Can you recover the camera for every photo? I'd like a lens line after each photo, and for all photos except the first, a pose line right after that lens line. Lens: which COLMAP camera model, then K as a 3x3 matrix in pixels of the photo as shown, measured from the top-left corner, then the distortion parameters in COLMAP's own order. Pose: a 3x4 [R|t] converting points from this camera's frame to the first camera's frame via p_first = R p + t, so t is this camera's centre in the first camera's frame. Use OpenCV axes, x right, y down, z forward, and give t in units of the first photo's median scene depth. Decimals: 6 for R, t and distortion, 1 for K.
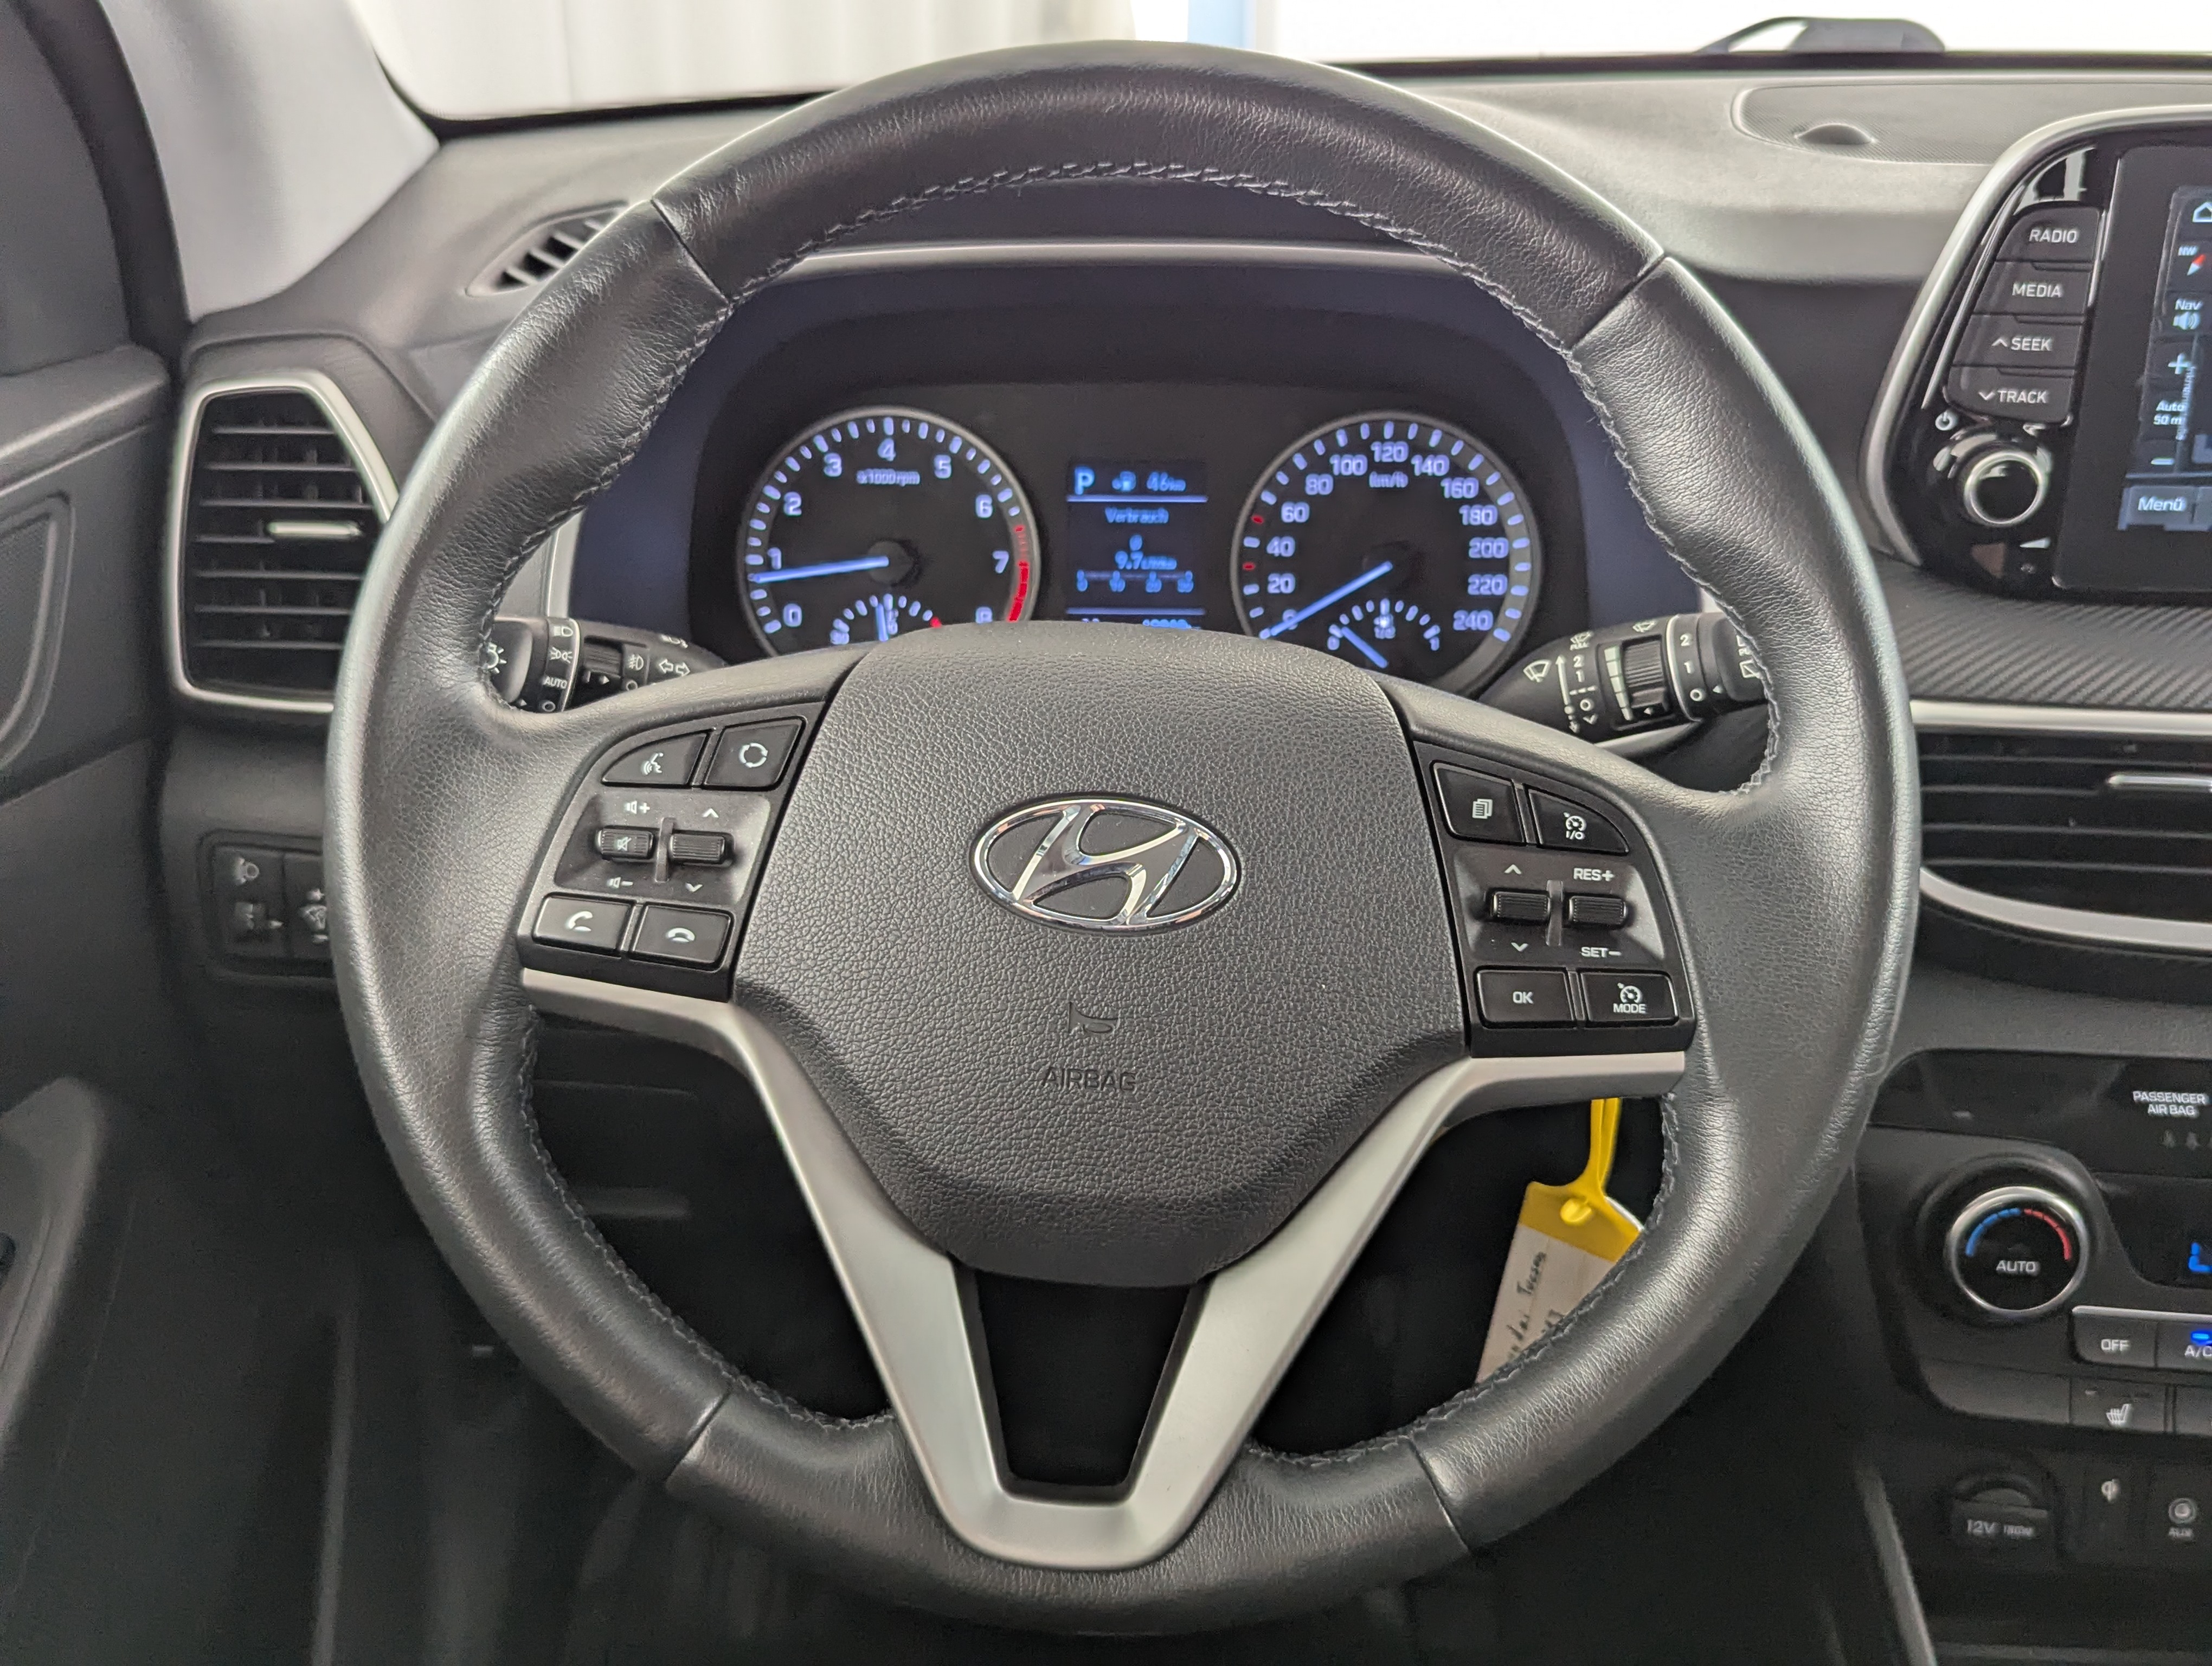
lens RADIAL K [[2110.8, 0, 1100.3], [0, 2110.8, 810.7], [0, 0, 1]] dist [0.070041, -0.014733]
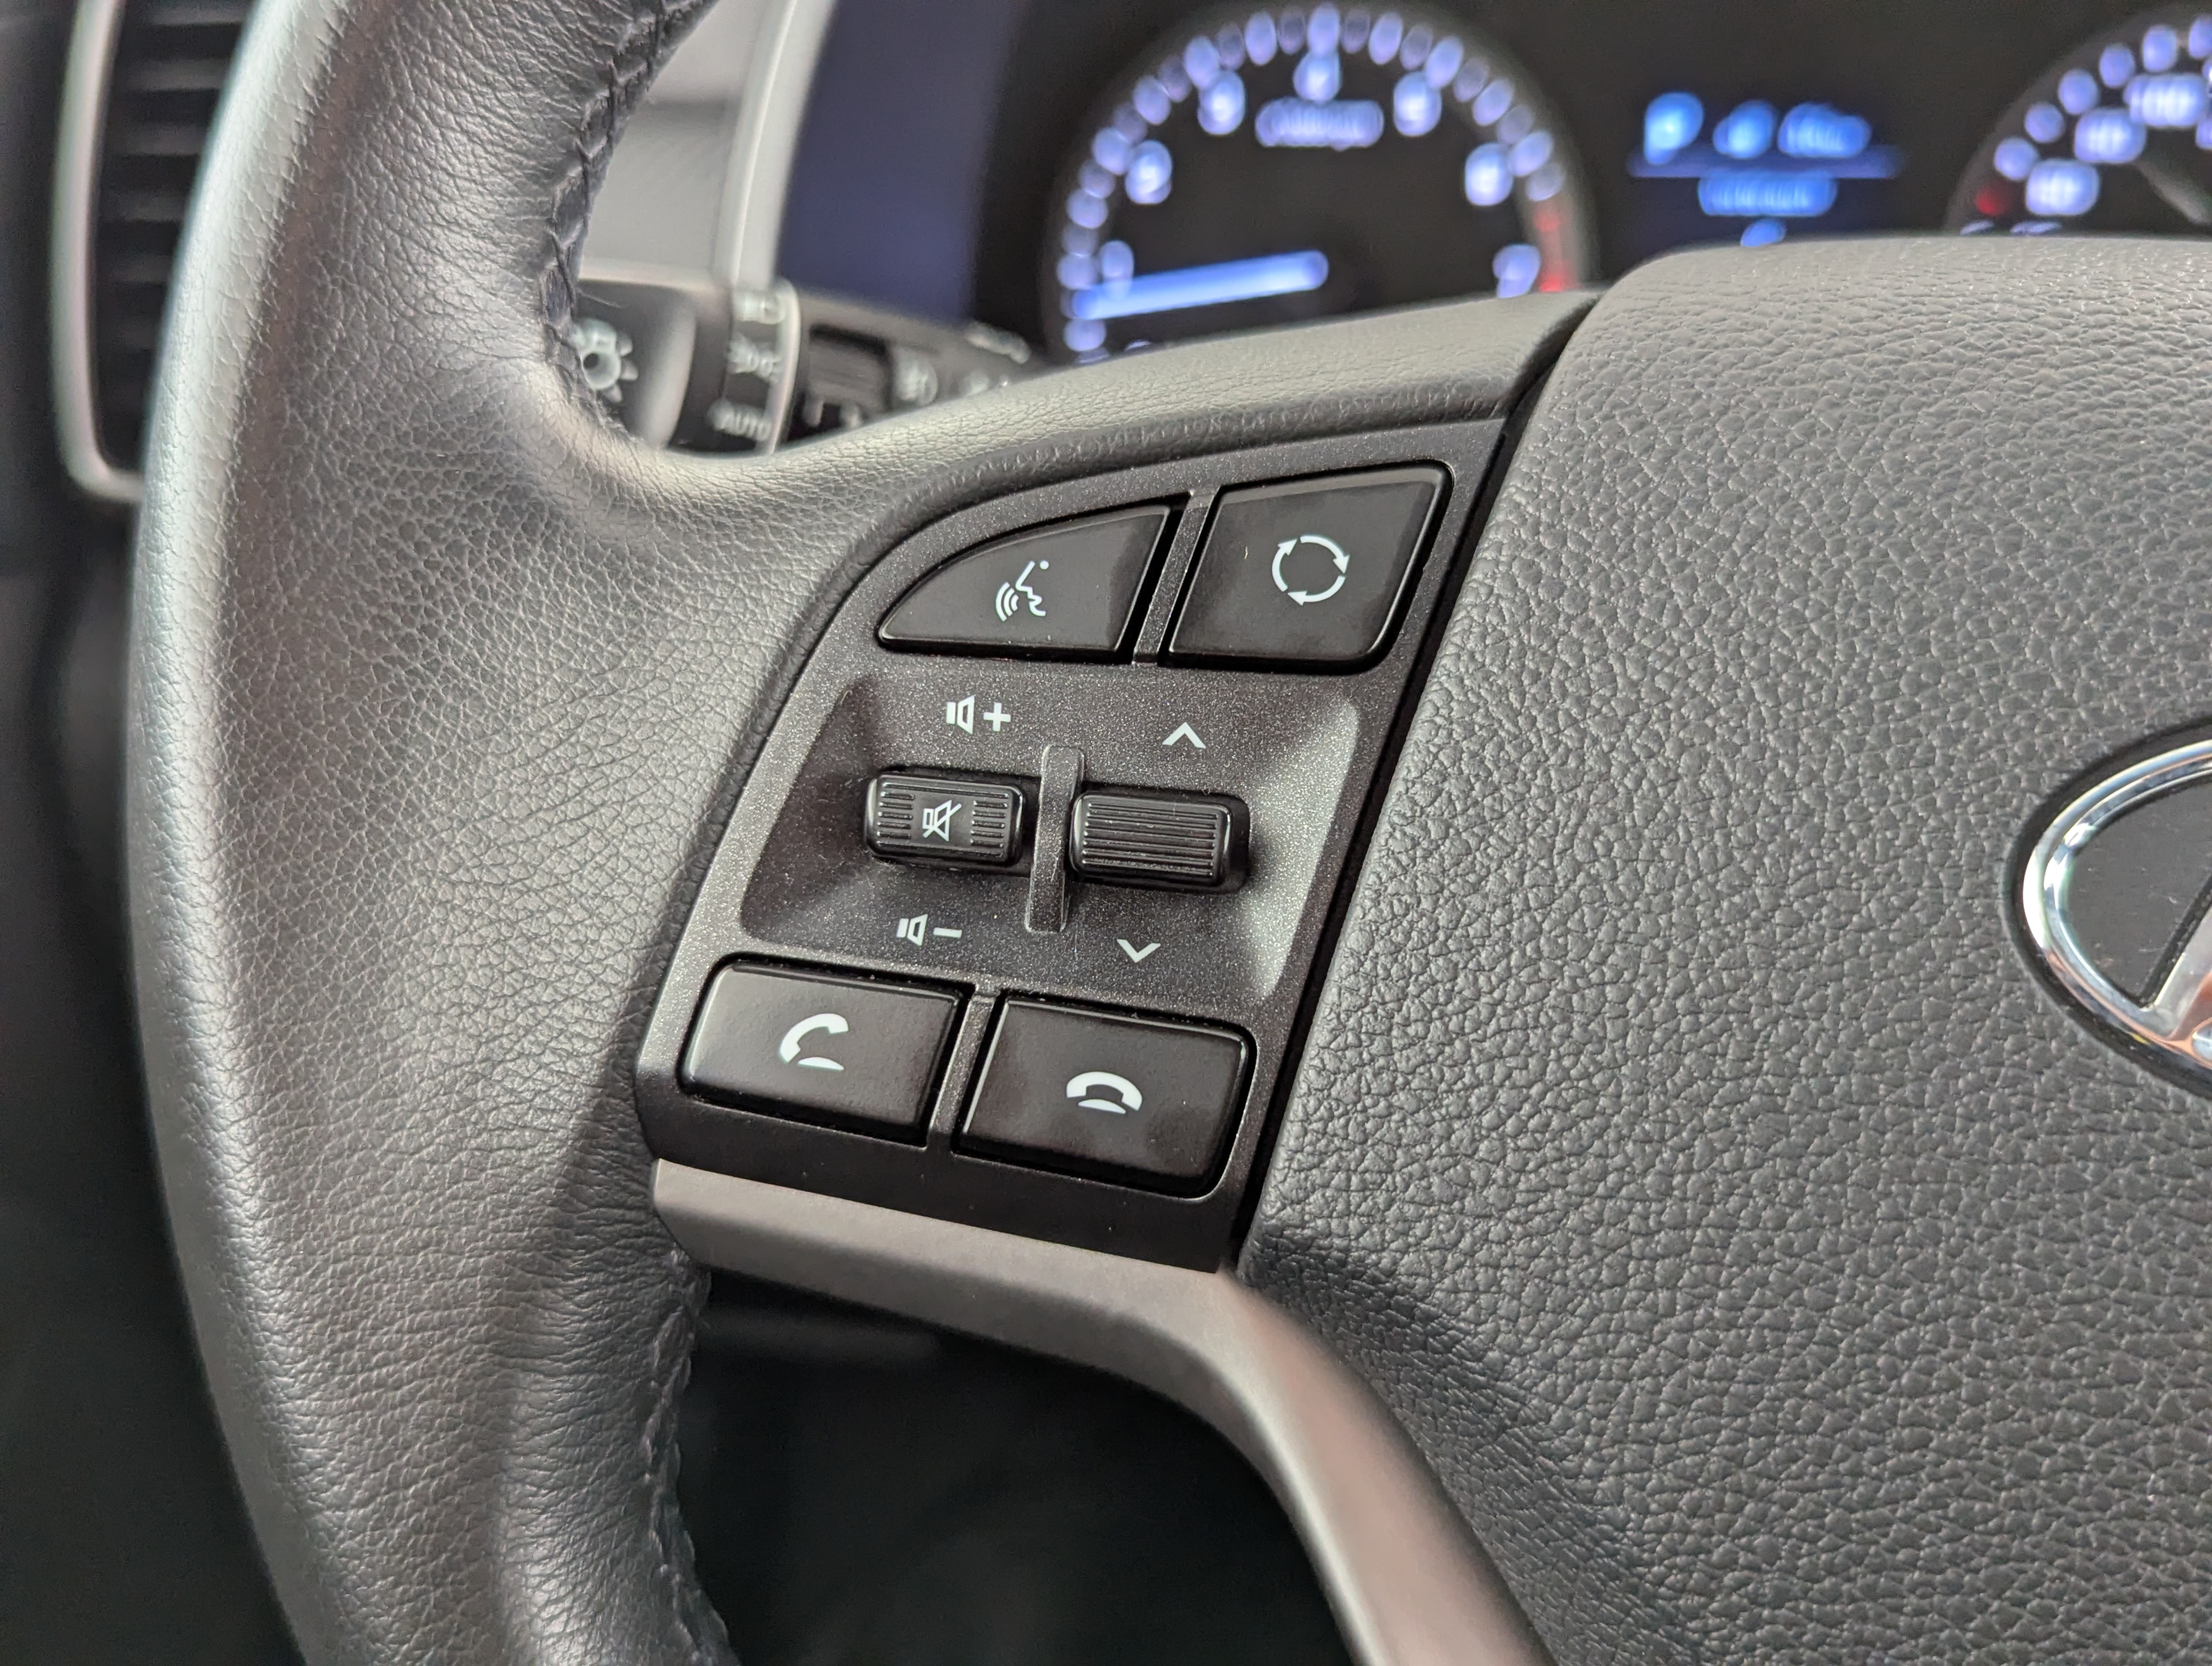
lens RADIAL K [[2217.0, 0, 1106.0], [0, 2217.0, 833.0], [0, 0, 1]] dist [0.007558, -0.007271]
pose [[0.996406, 0.024286, -0.081154, -0.167930], [-0.019711, 0.998196, 0.056712, -0.003213], [0.082385, -0.054909, 0.995087, 0.639719]]
